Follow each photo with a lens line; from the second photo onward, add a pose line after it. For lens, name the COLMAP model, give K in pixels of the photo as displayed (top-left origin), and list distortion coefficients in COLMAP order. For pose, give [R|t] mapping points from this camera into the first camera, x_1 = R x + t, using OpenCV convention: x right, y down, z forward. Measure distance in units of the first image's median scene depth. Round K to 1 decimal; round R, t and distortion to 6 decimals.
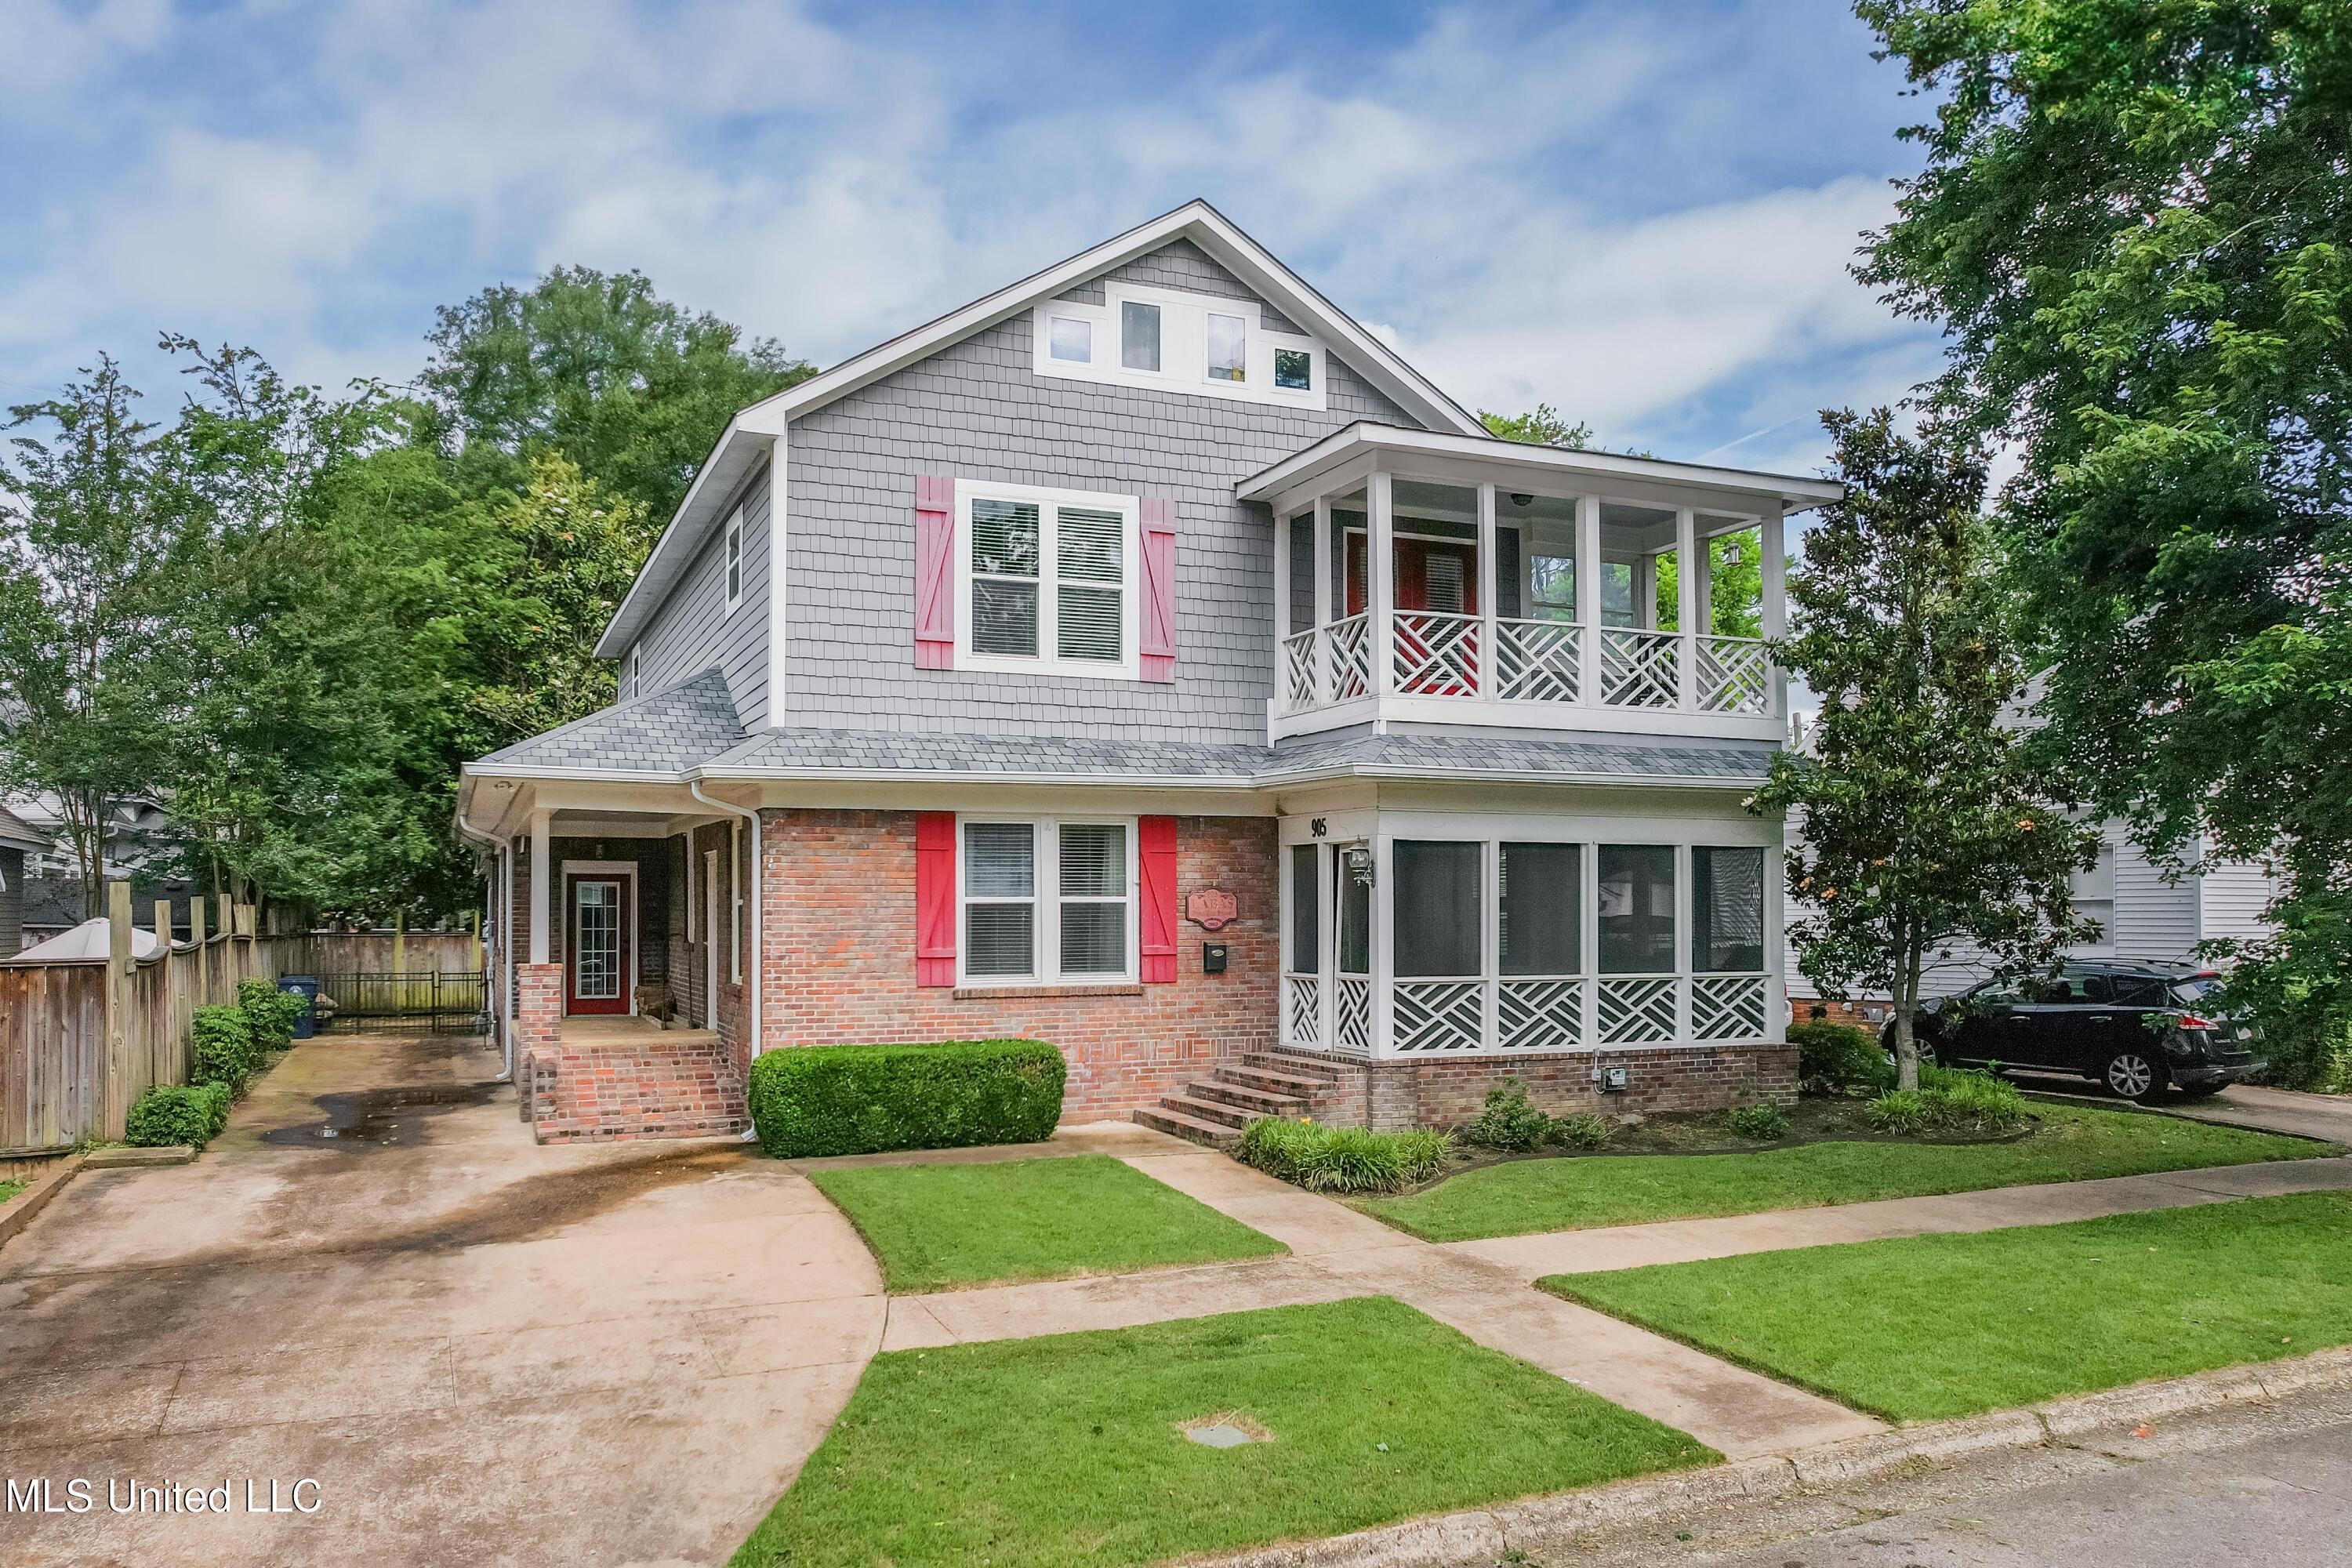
lens RADIAL K [[1648.0, 0, 1126.4], [0, 1648.0, 895.9], [0, 0, 1]] dist [-0.081339, 0.074724]
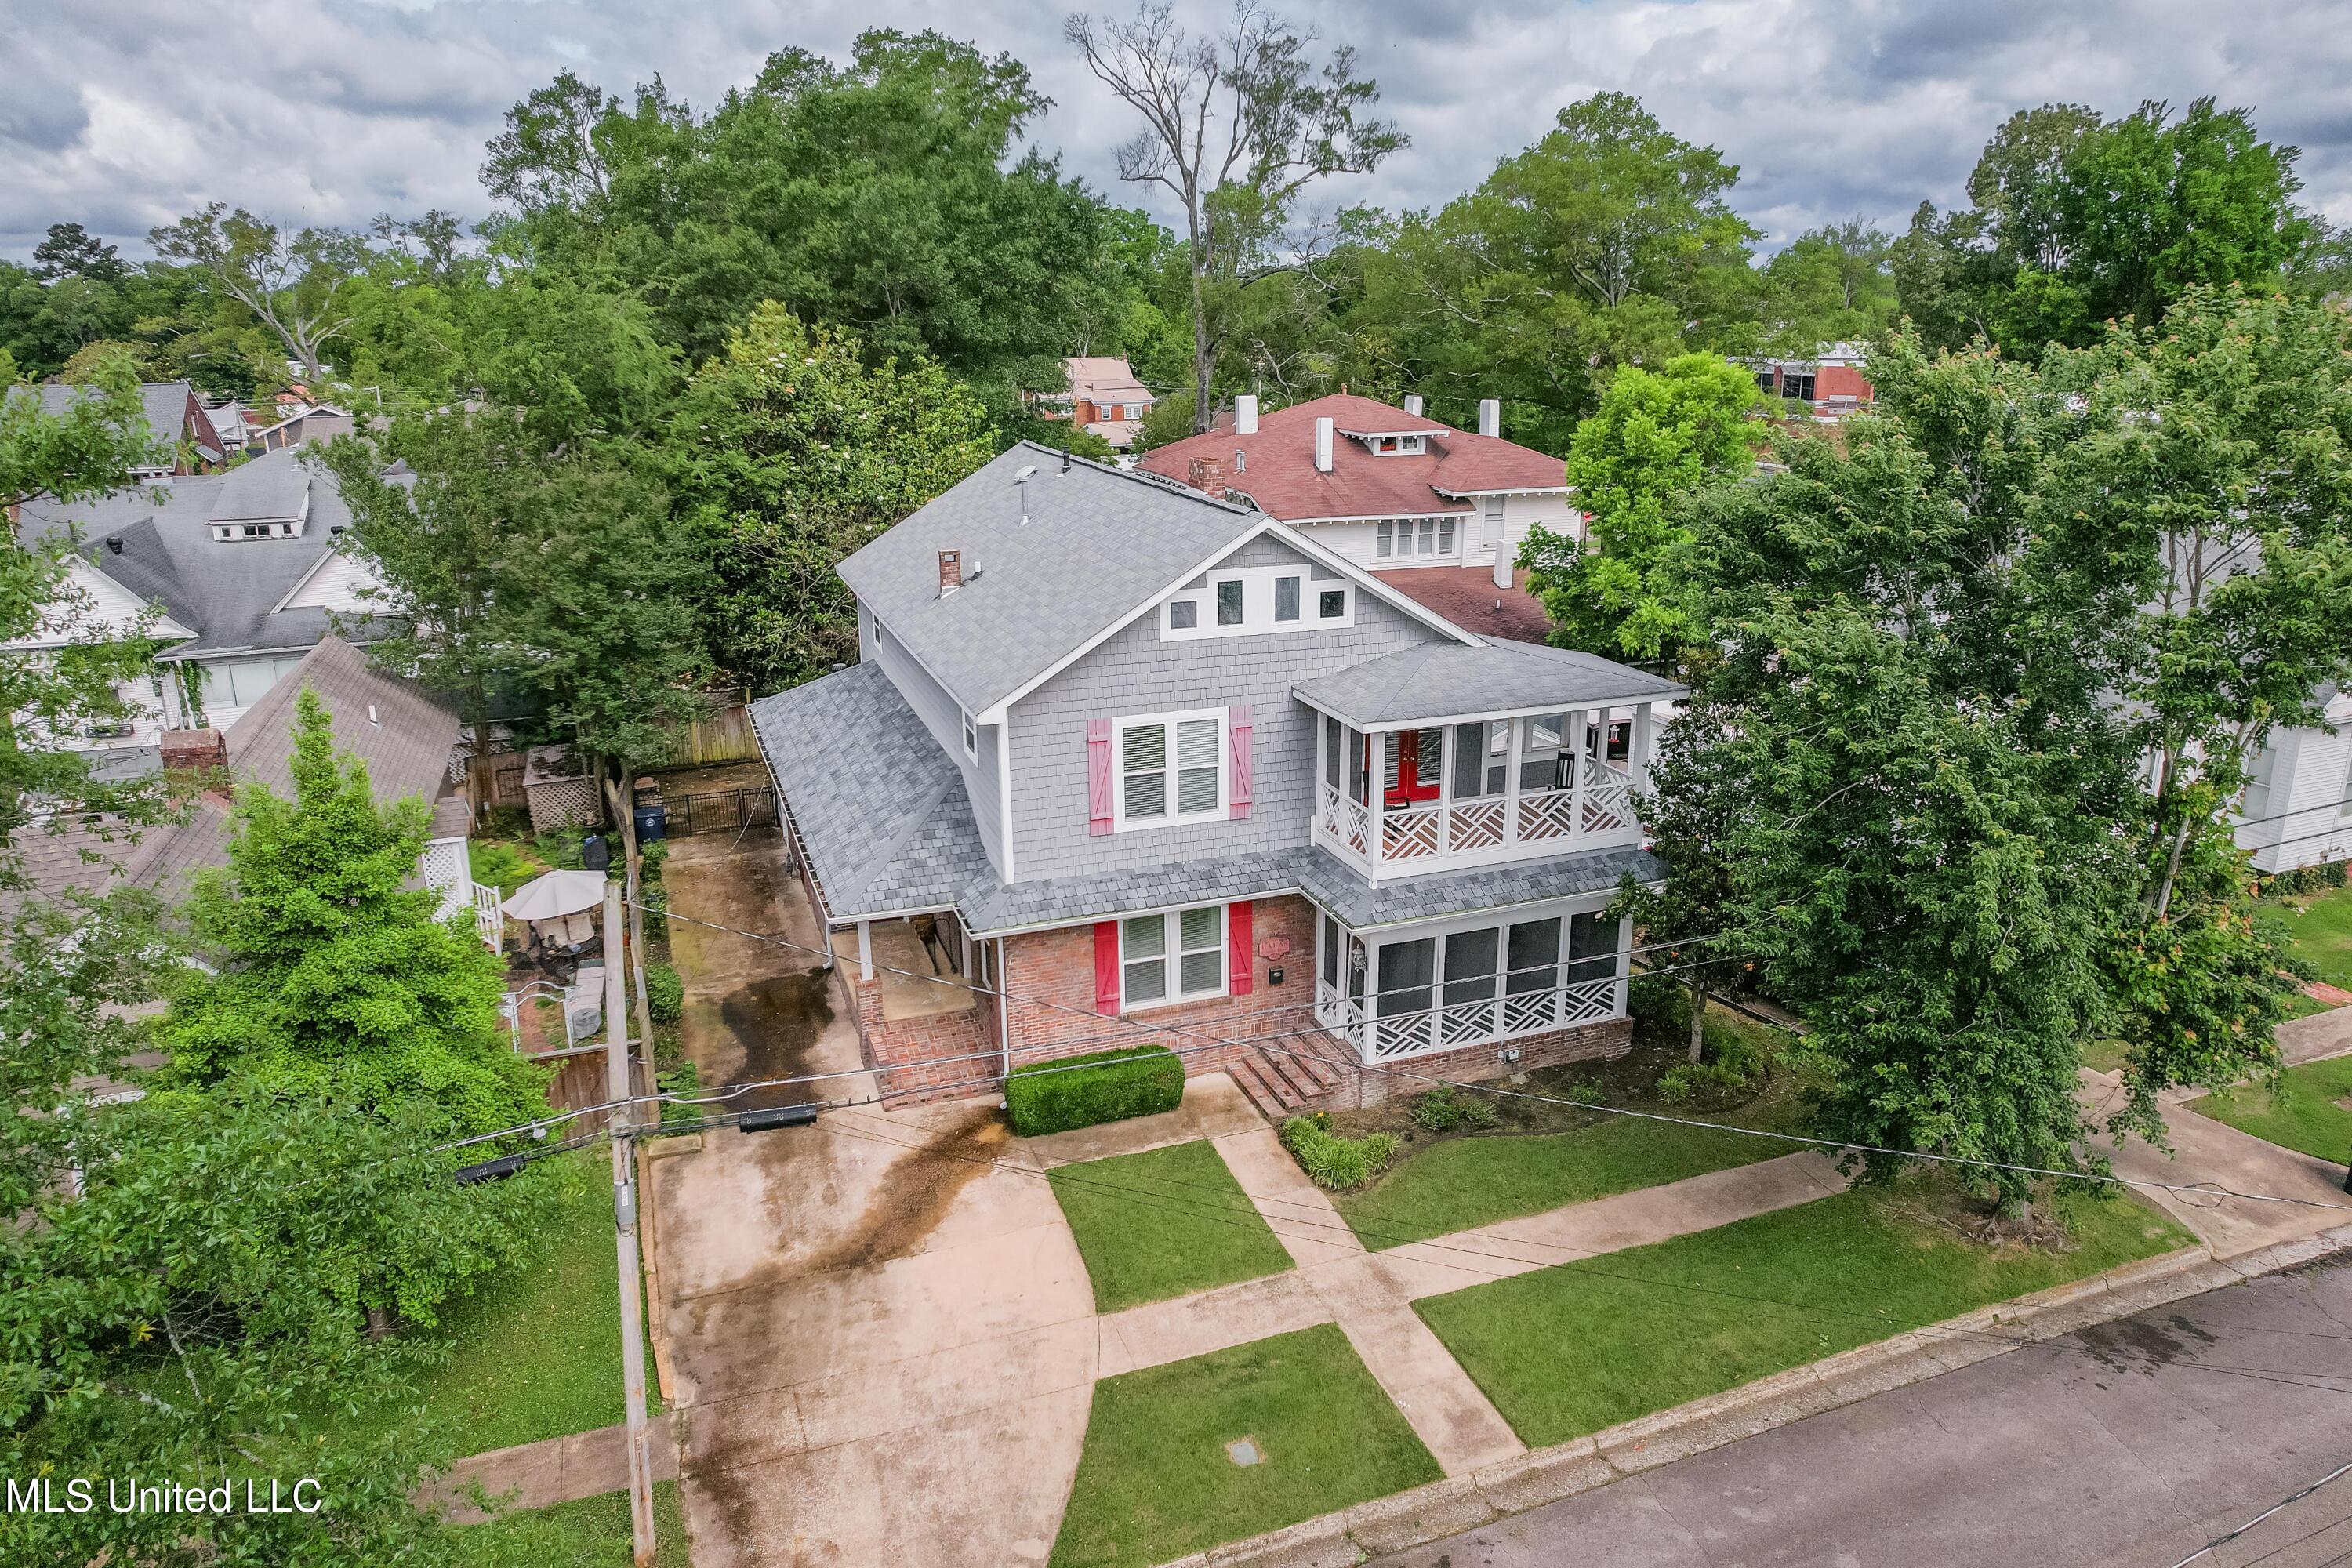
lens RADIAL K [[1536.7, 0, 1222.6], [0, 1536.7, 737.2], [0, 0, 1]] dist [-0.077473, 0.076797]
pose [[0.999758, 0.003044, -0.021782, 0.034991], [0.003089, 0.961130, 0.276080, -0.645301], [0.021776, -0.276081, 0.960888, -0.429216]]
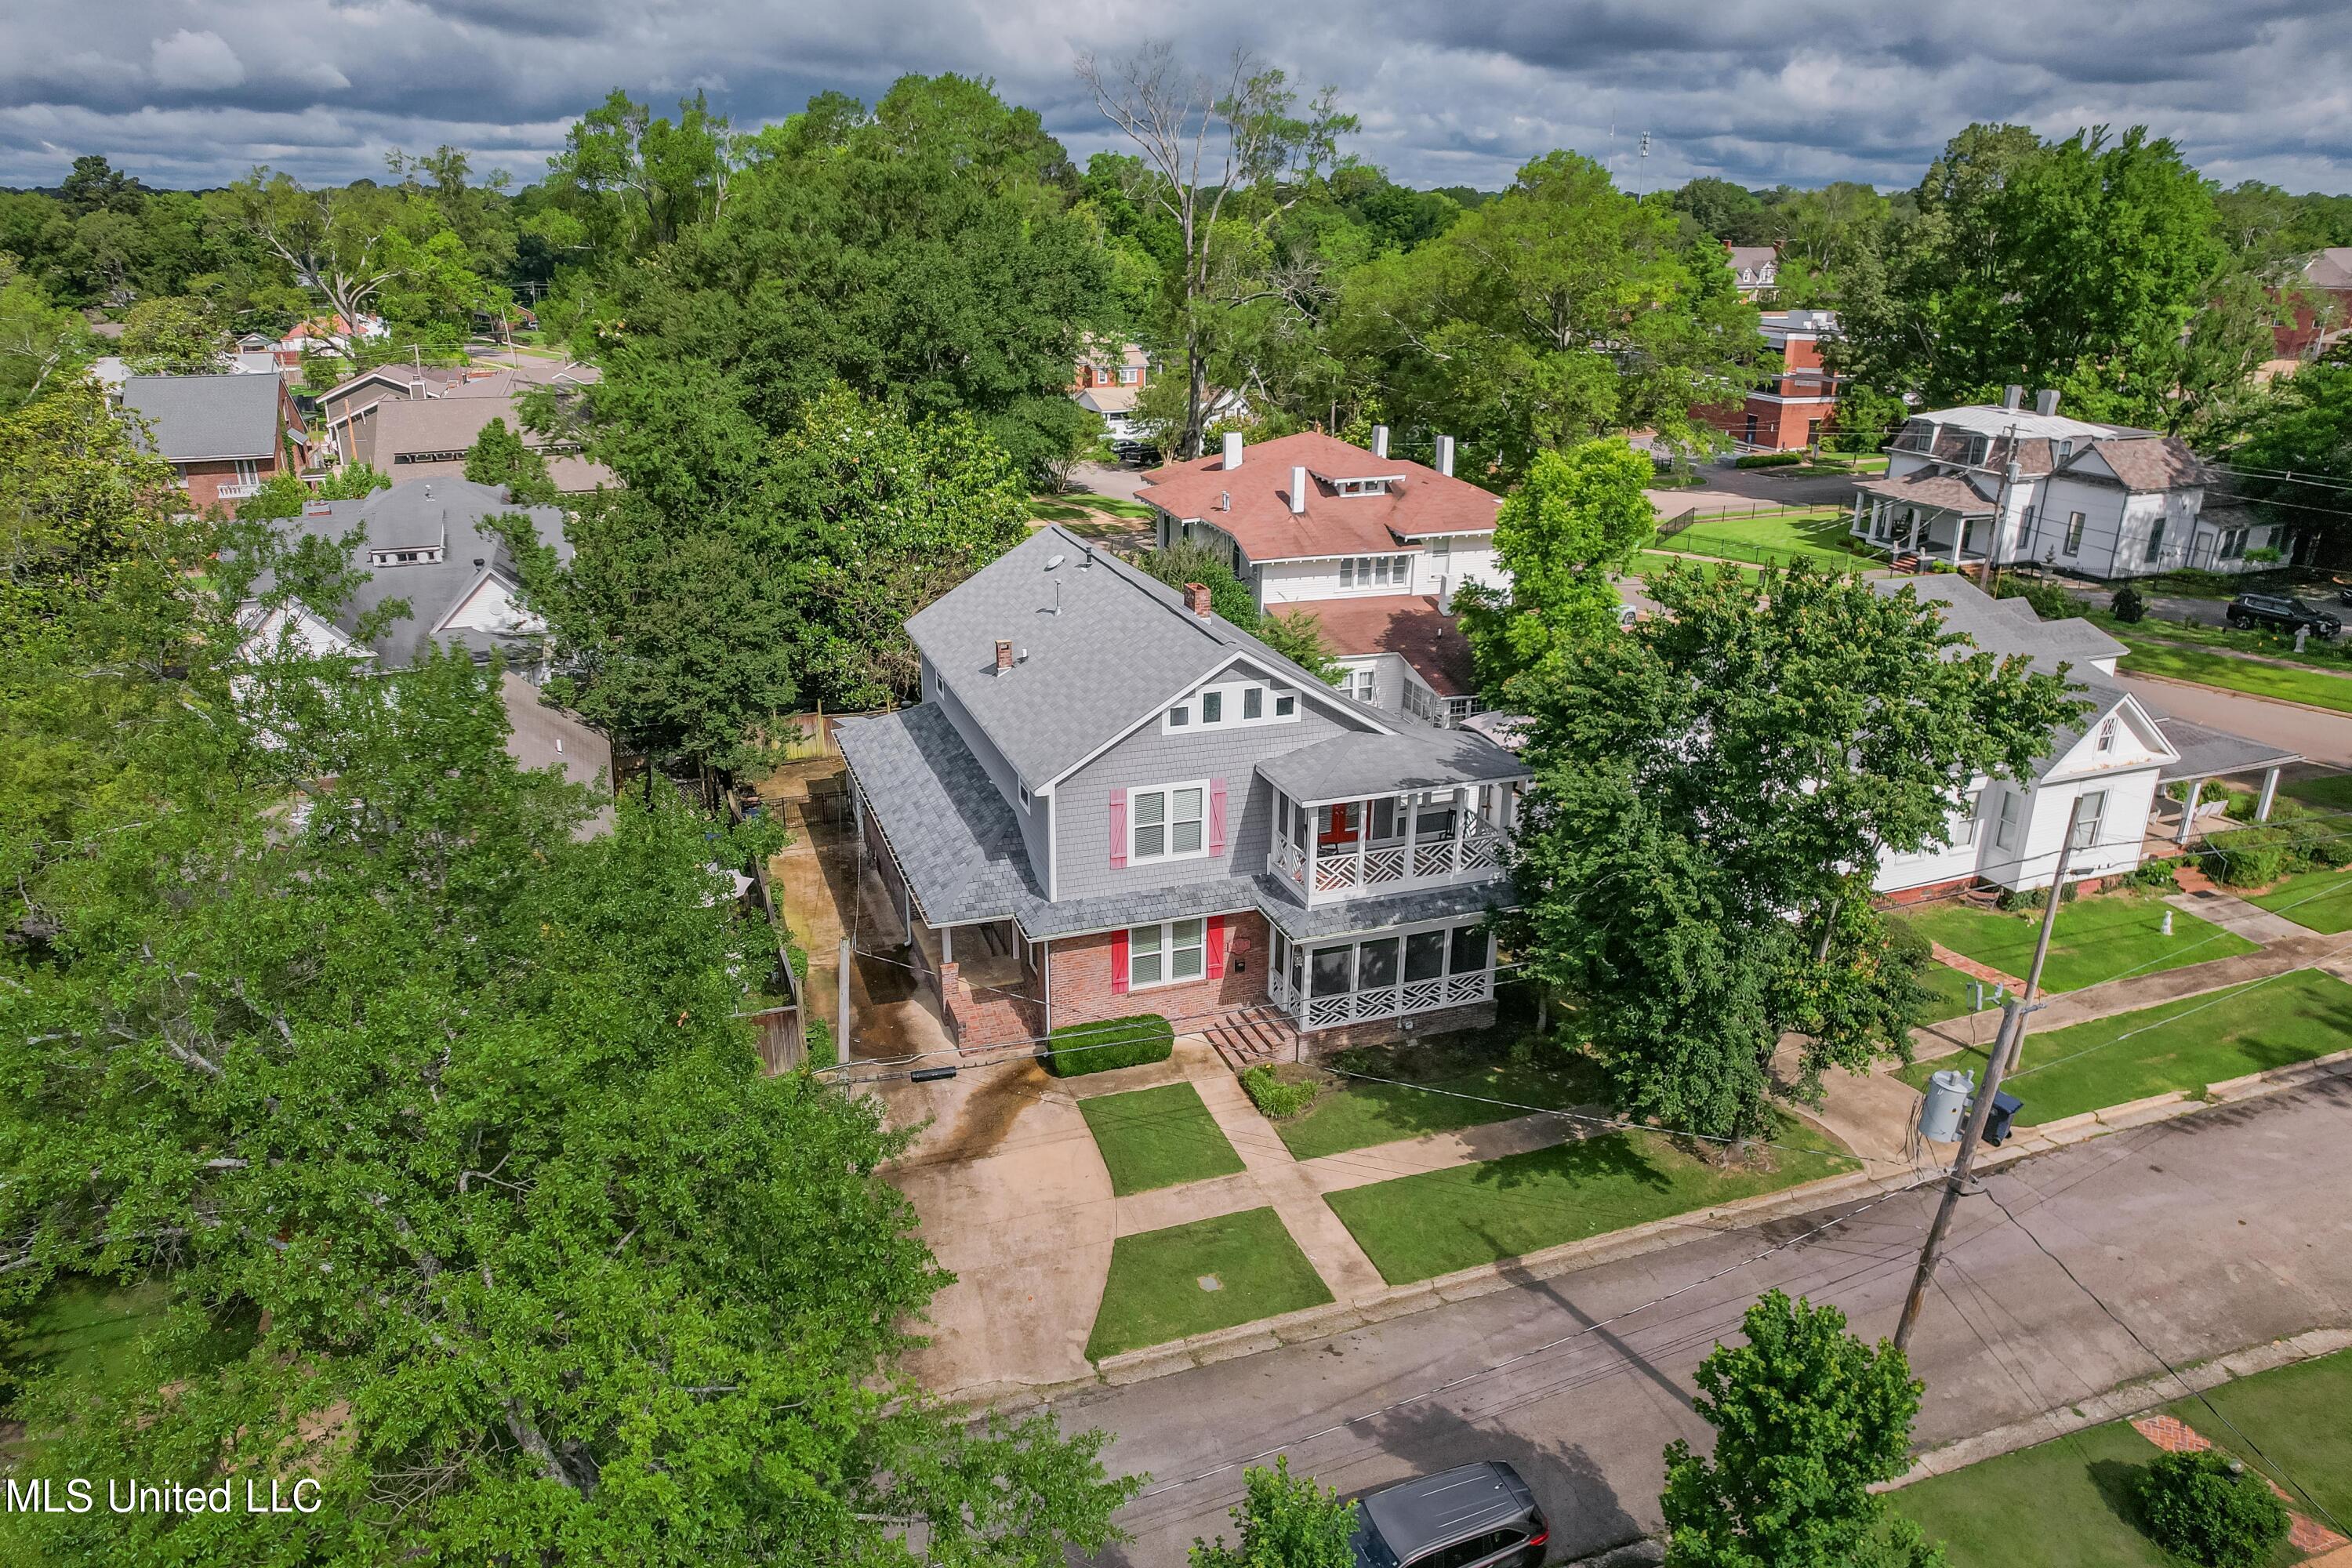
lens RADIAL K [[1524.4, 0, 1176.0], [0, 1524.4, 784.0], [0, 0, 1]] dist [-0.050866, 0.029586]
pose [[0.998857, 0.022940, -0.041944, 0.050231], [-0.006543, 0.934696, 0.355389, -1.001867], [0.047357, -0.354708, 0.933777, -0.945580]]
